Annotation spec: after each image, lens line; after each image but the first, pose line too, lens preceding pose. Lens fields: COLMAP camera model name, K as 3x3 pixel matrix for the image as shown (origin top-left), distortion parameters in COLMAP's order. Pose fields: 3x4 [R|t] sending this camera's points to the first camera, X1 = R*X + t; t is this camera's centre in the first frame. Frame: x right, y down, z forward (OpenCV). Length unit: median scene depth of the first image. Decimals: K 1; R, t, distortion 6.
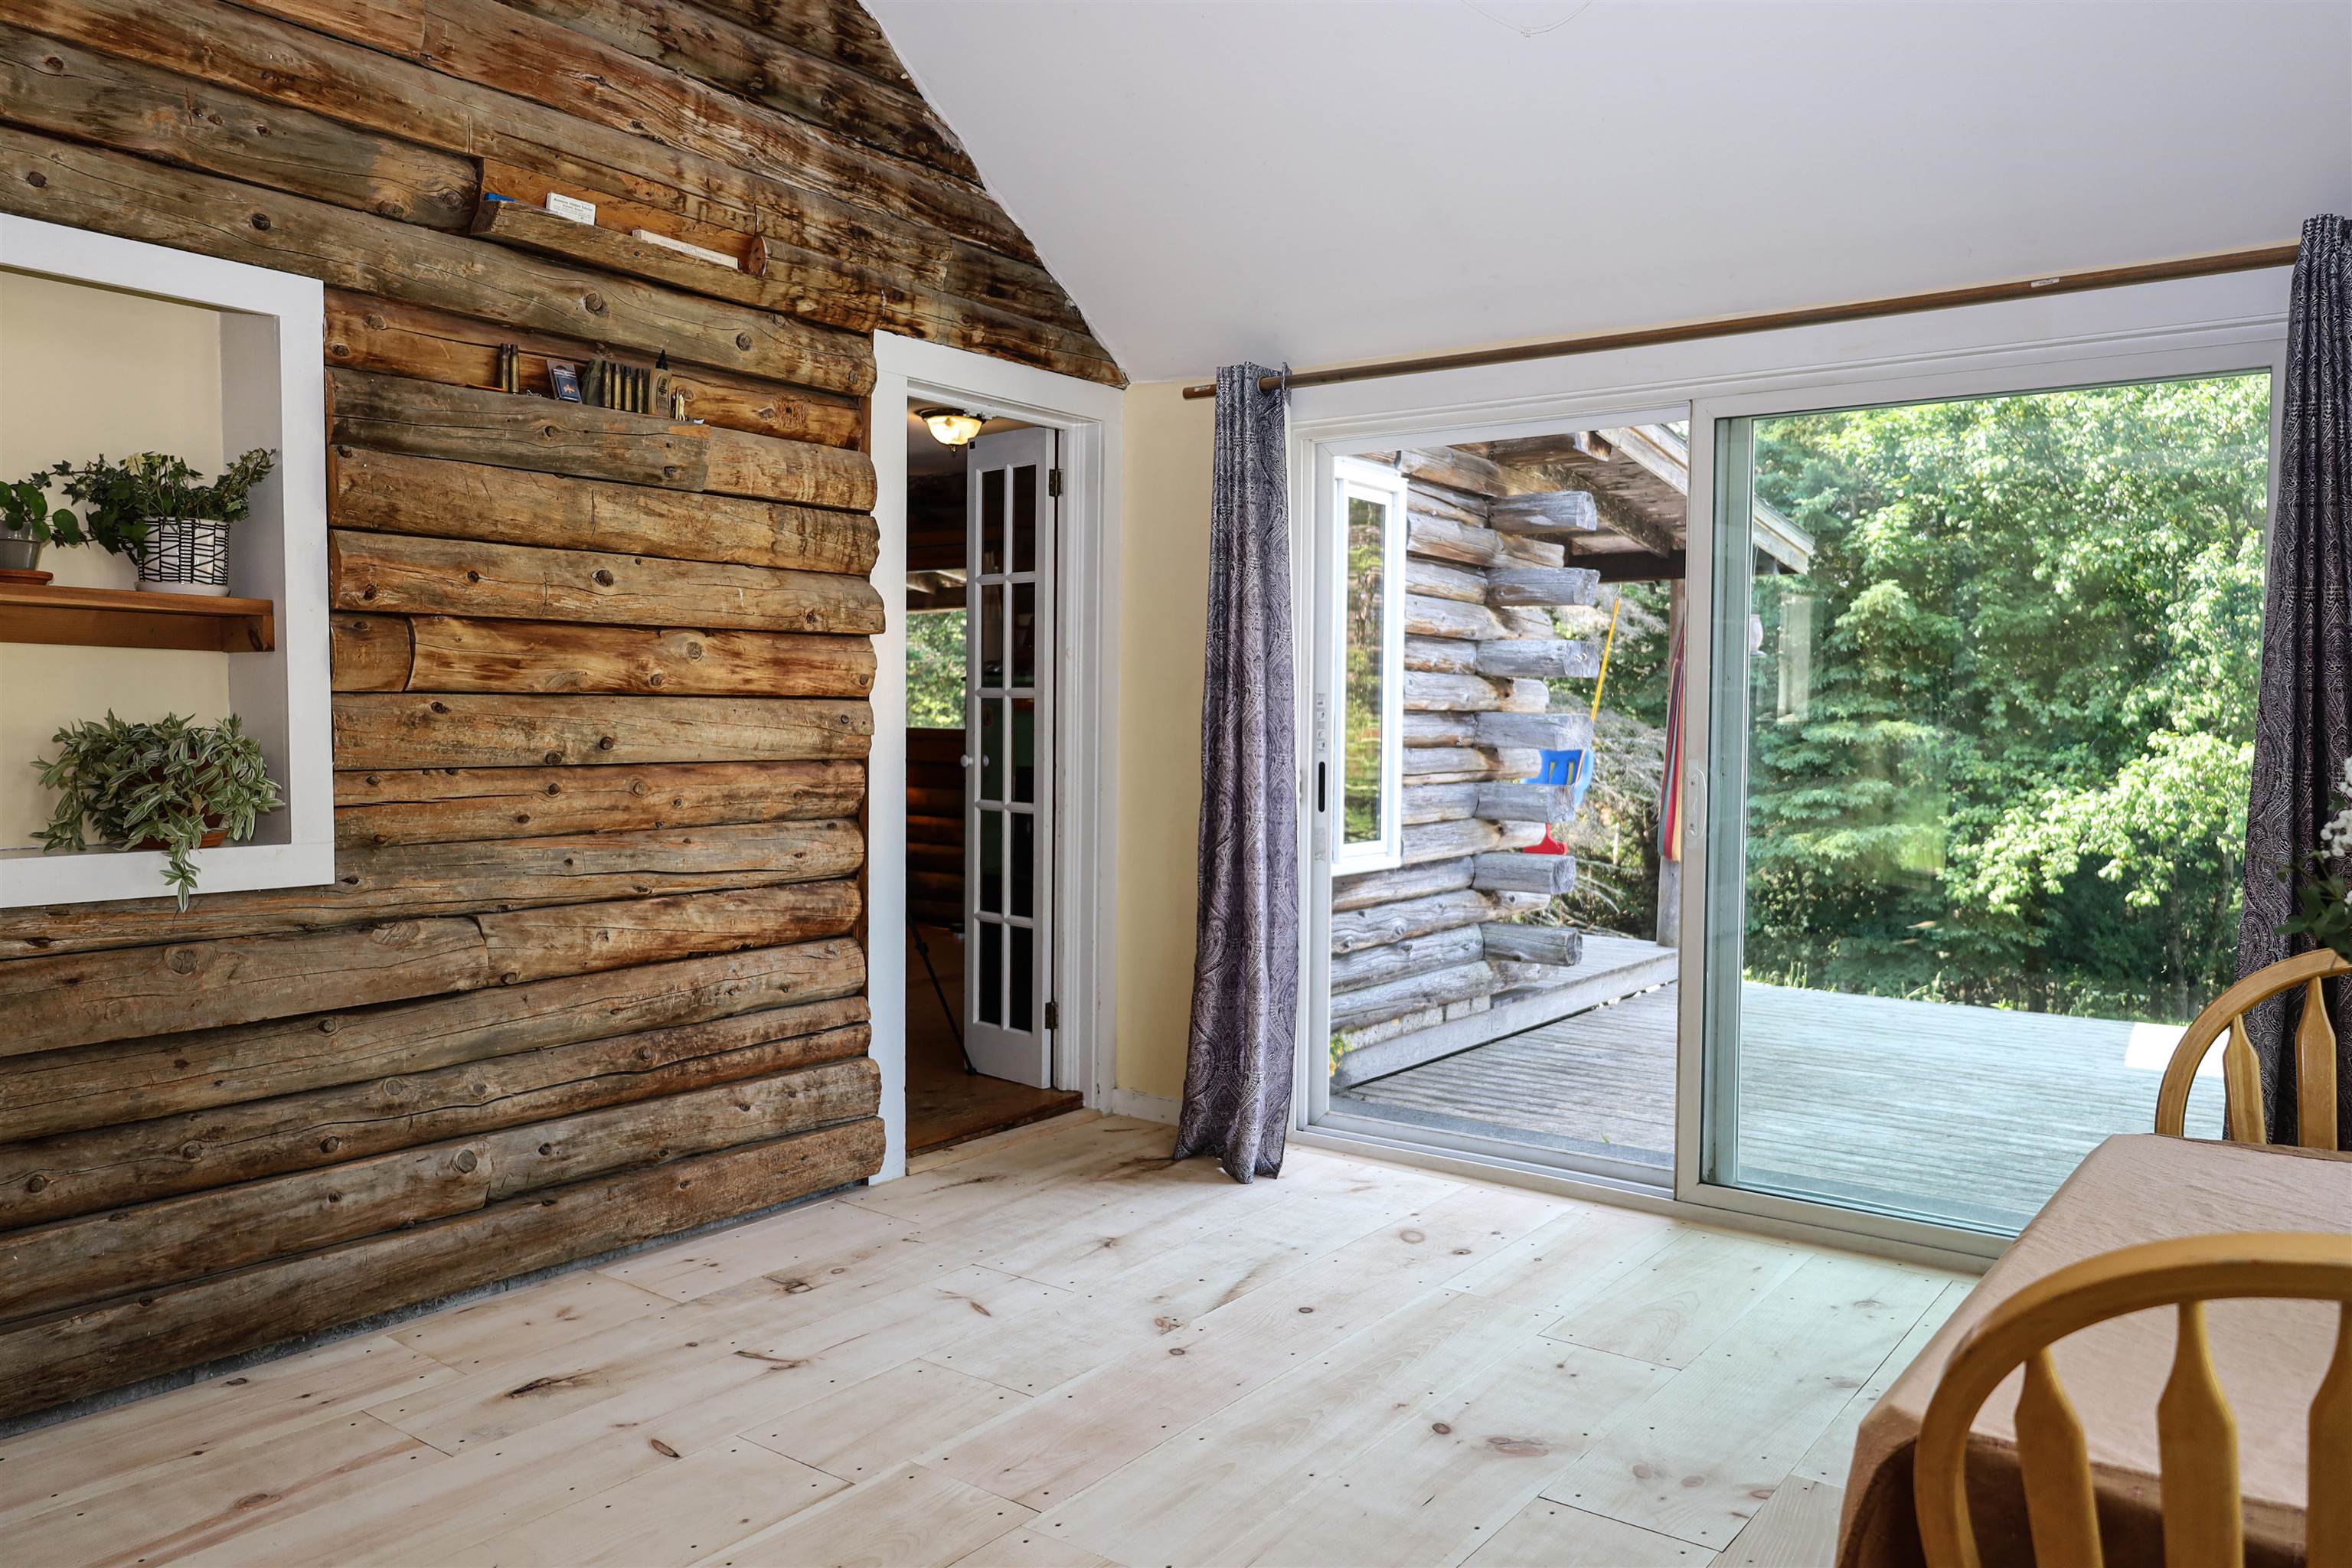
lens RADIAL K [[1665.6, 0, 1176.0], [0, 1665.6, 784.0], [0, 0, 1]] dist [-0.004890, -0.001660]
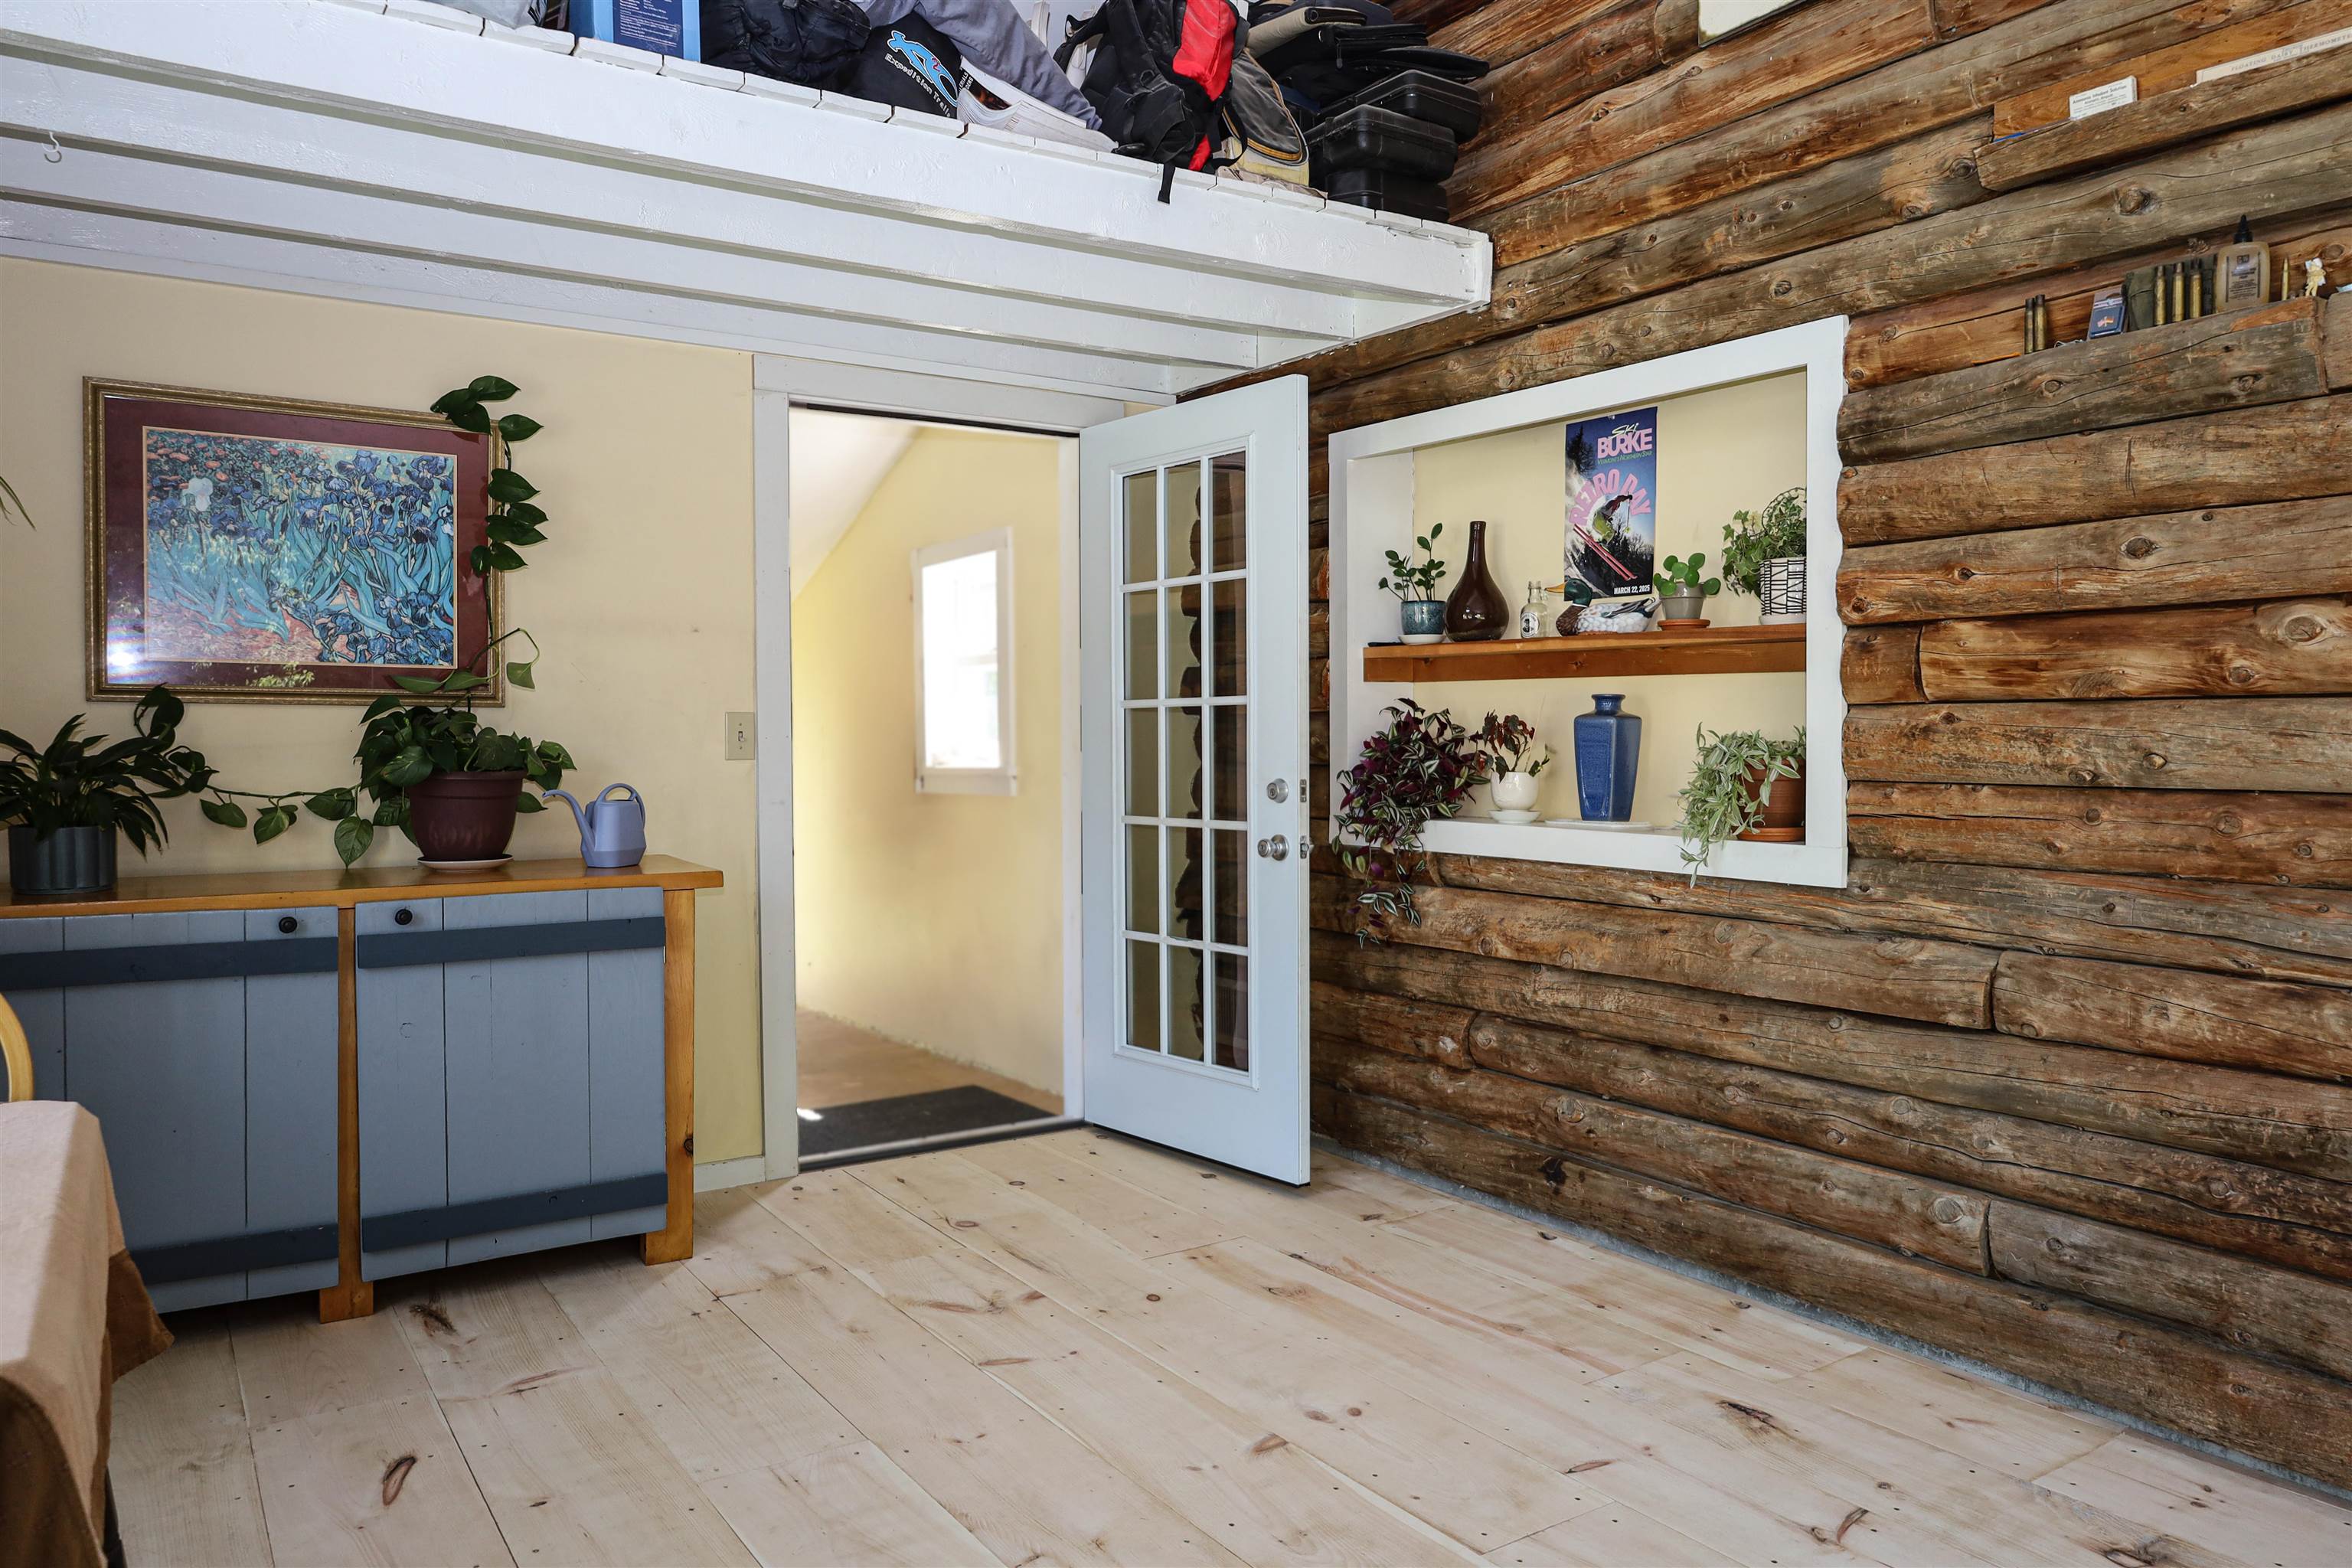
lens RADIAL K [[1618.8, 0, 1176.0], [0, 1618.8, 784.0], [0, 0, 1]] dist [-0.009519, 0.000587]
pose [[-0.337644, 0.022937, -0.940994, 0.553121], [-0.041144, 0.998388, 0.039099, -0.026306], [0.940374, 0.051917, -0.336156, 0.889134]]
